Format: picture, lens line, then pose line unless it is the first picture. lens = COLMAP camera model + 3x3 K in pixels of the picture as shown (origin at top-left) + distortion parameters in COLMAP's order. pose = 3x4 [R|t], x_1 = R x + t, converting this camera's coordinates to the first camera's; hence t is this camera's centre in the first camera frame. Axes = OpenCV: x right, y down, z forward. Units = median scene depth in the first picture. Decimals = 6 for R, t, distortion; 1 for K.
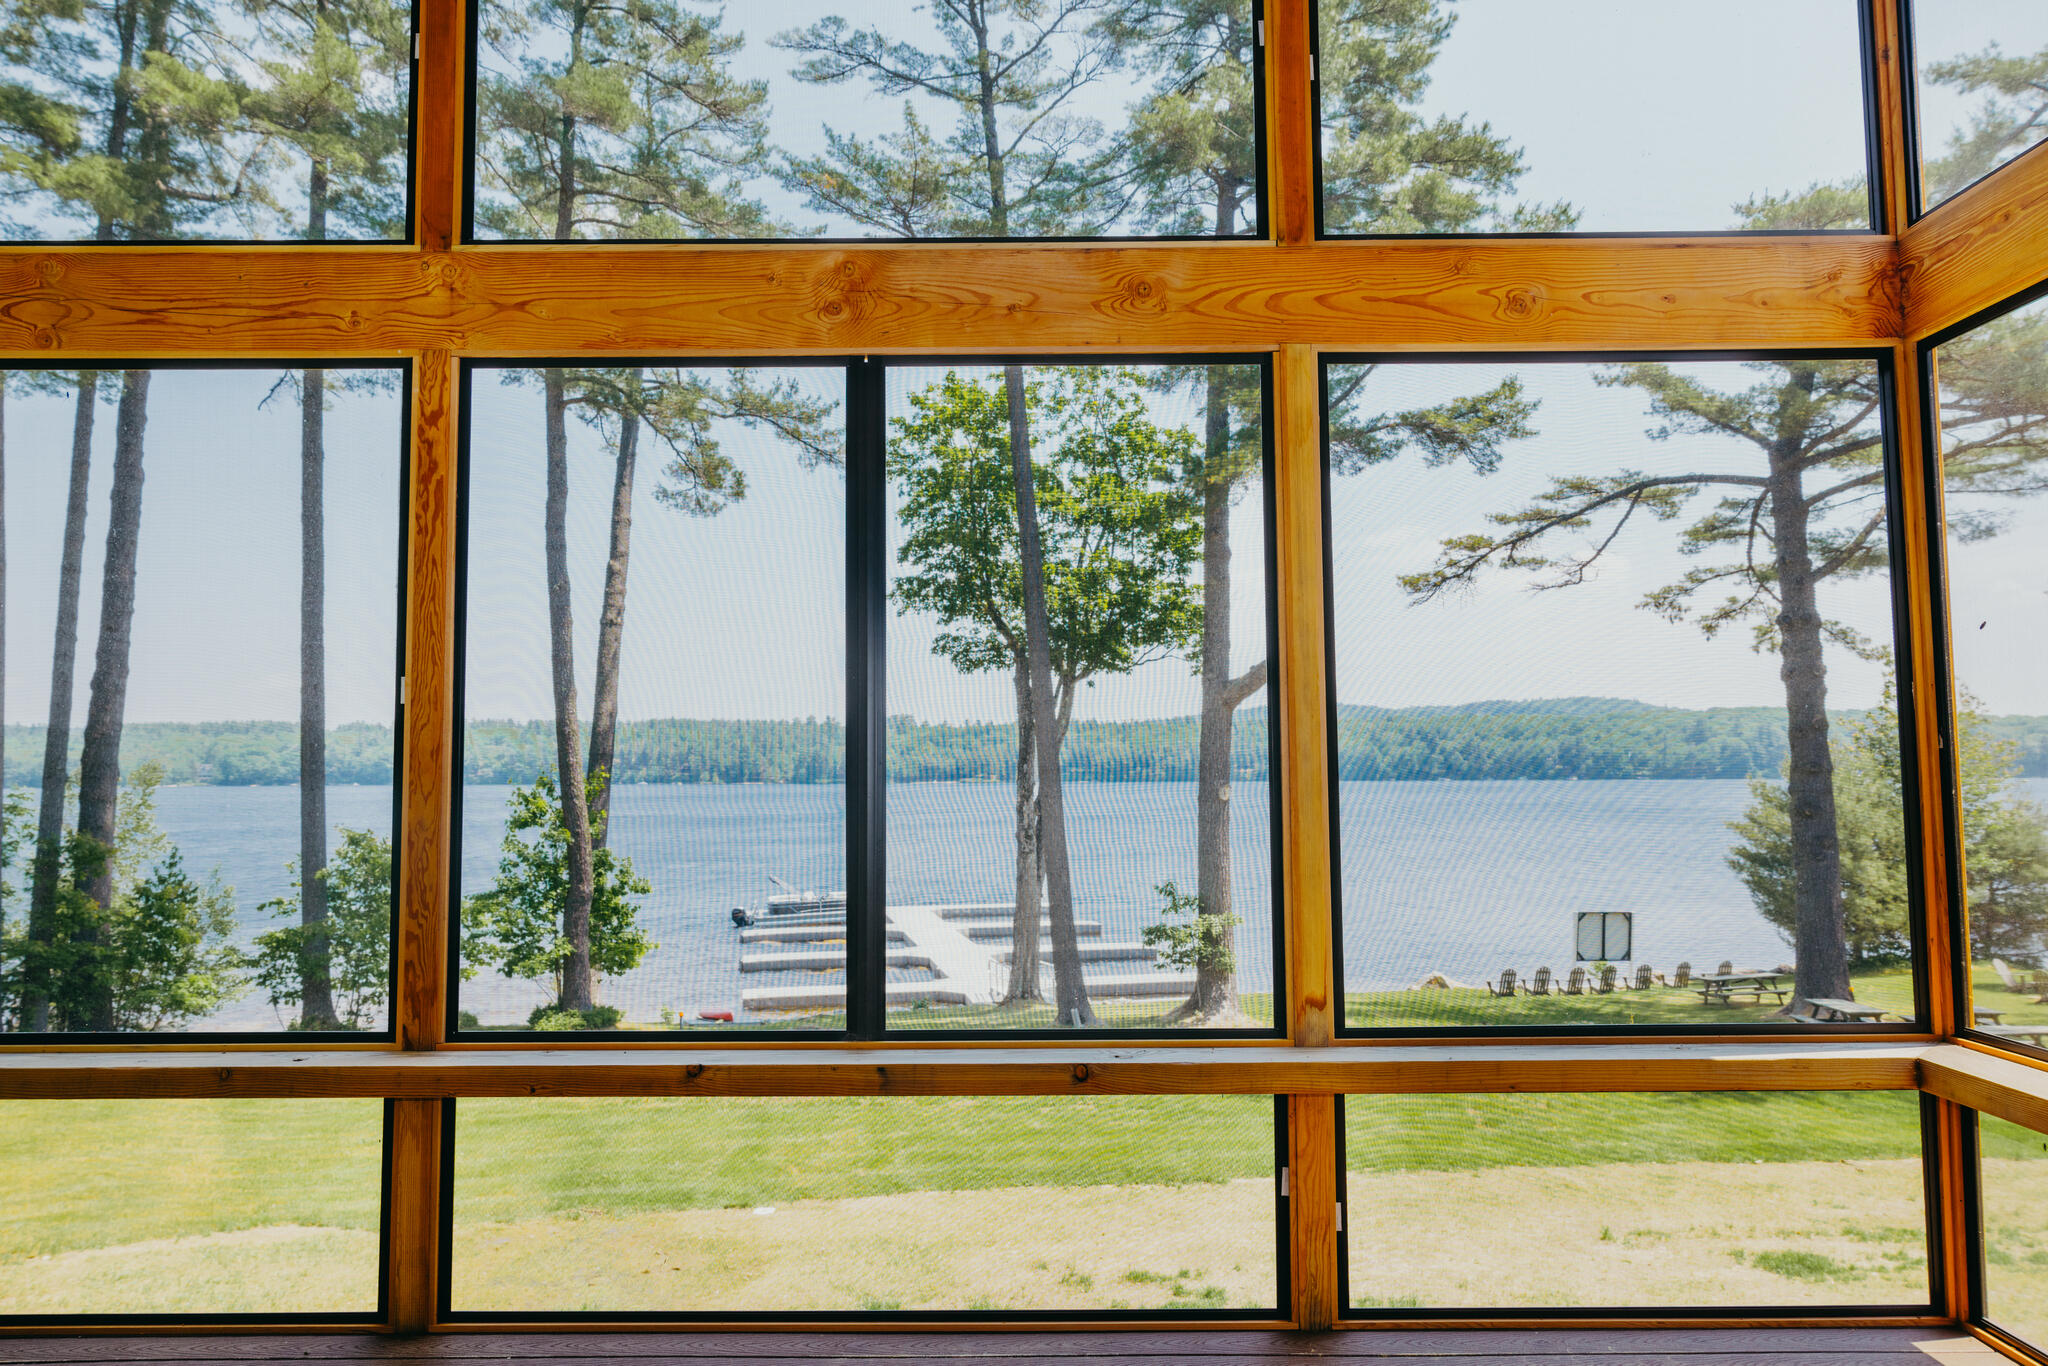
lens RADIAL K [[1371.6, 0, 1027.5], [0, 1371.6, 677.8], [0, 0, 1]] dist [-0.002565, 0.004584]
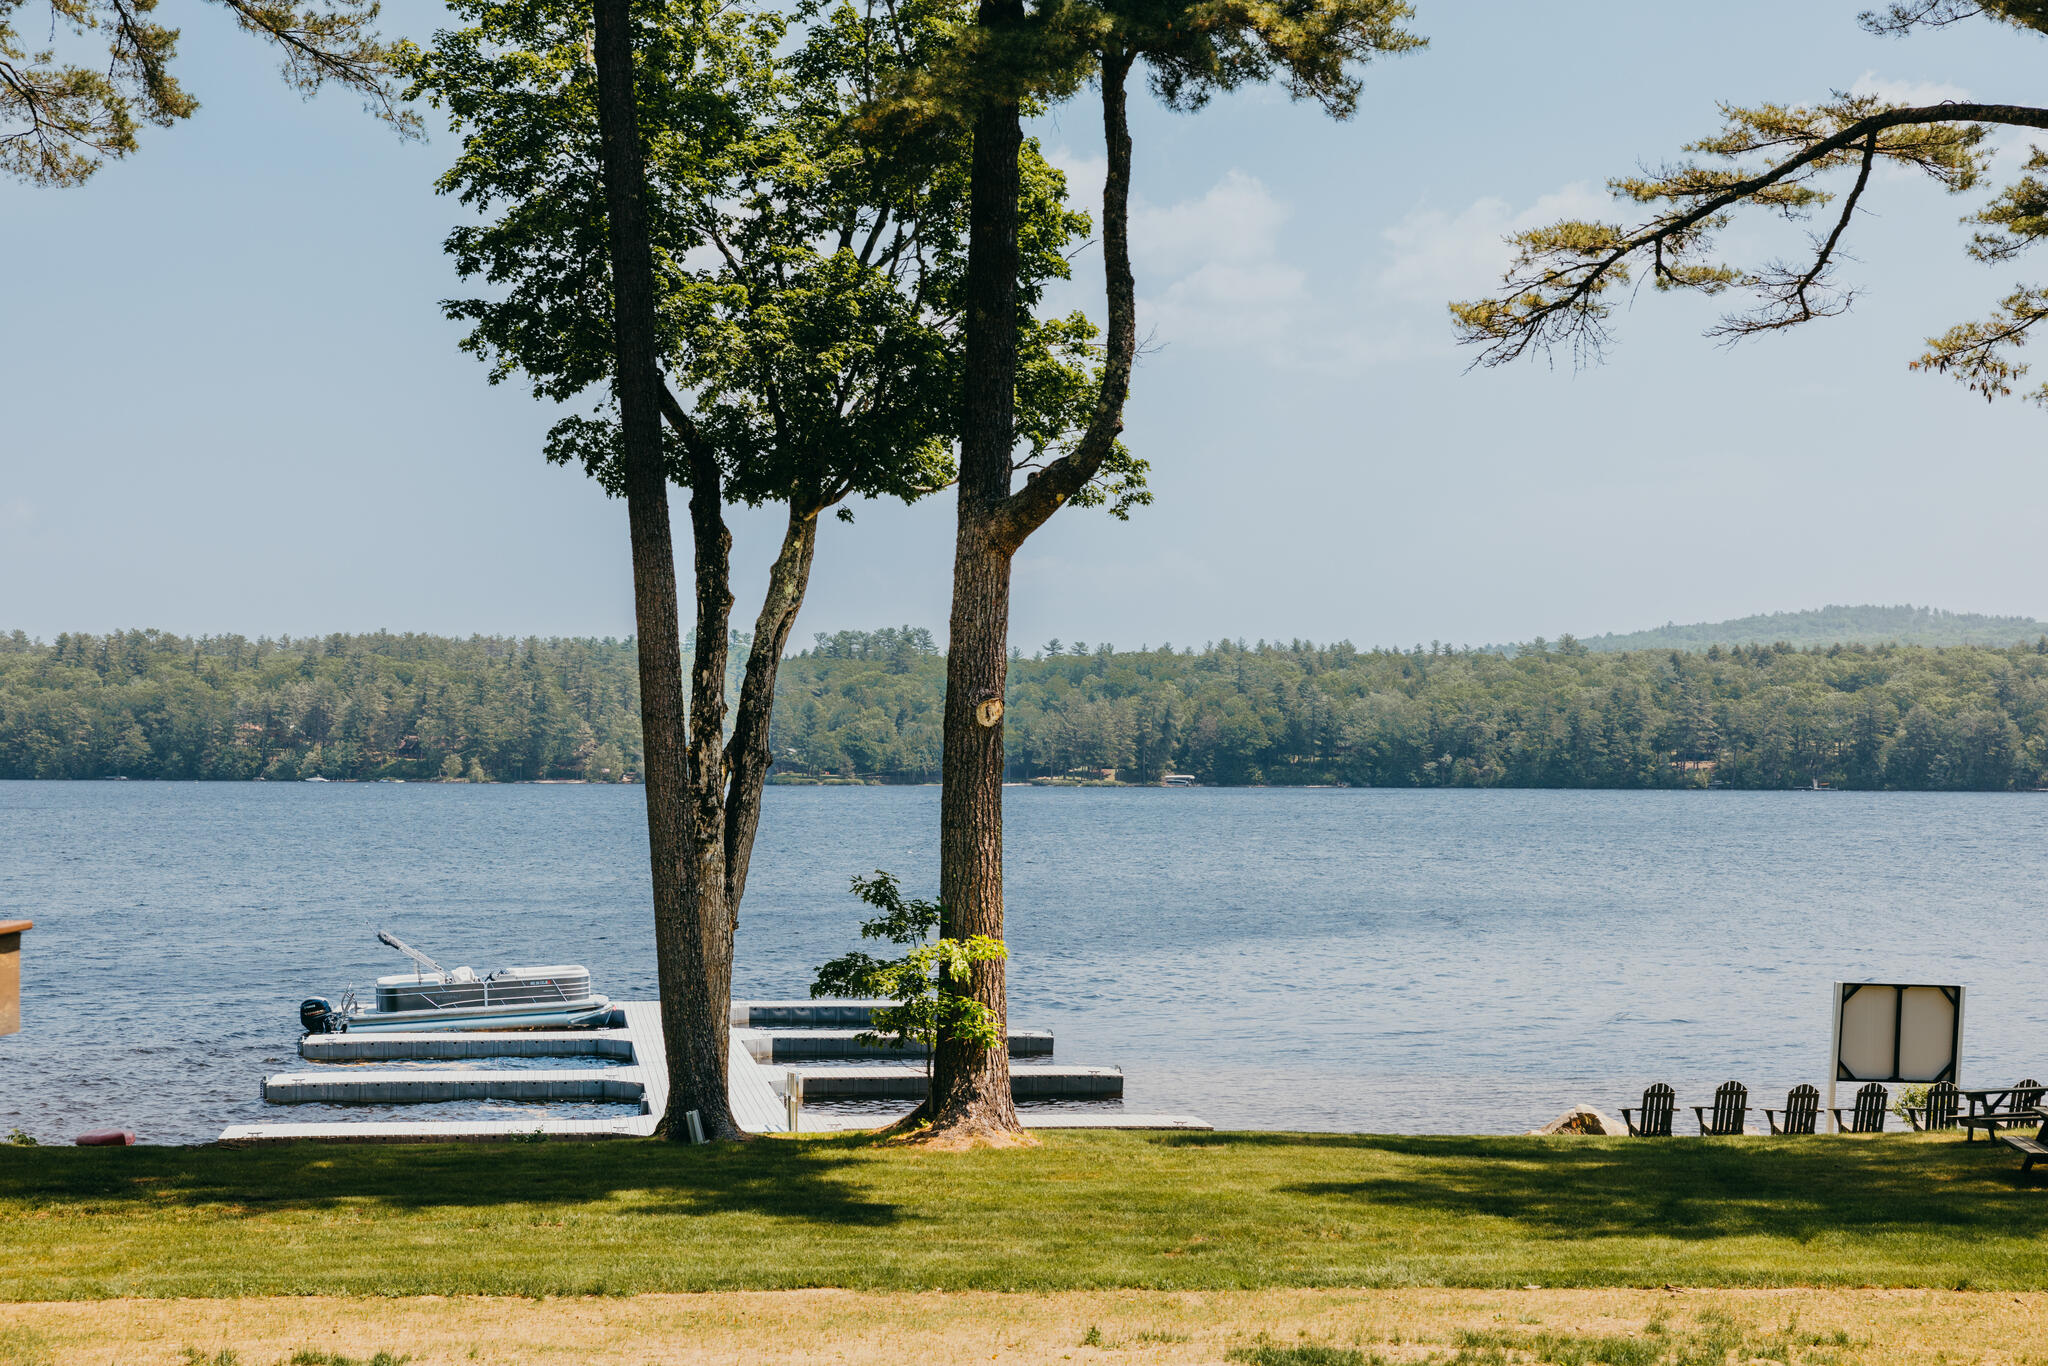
lens RADIAL K [[3183.0, 0, 1028.5], [0, 3183.0, 667.8], [0, 0, 1]] dist [0.030046, -0.021620]
pose [[0.998360, 0.008625, -0.056599, 0.182167], [-0.006473, 0.999254, 0.038085, 0.015392], [0.056885, -0.037656, 0.997670, -0.178529]]
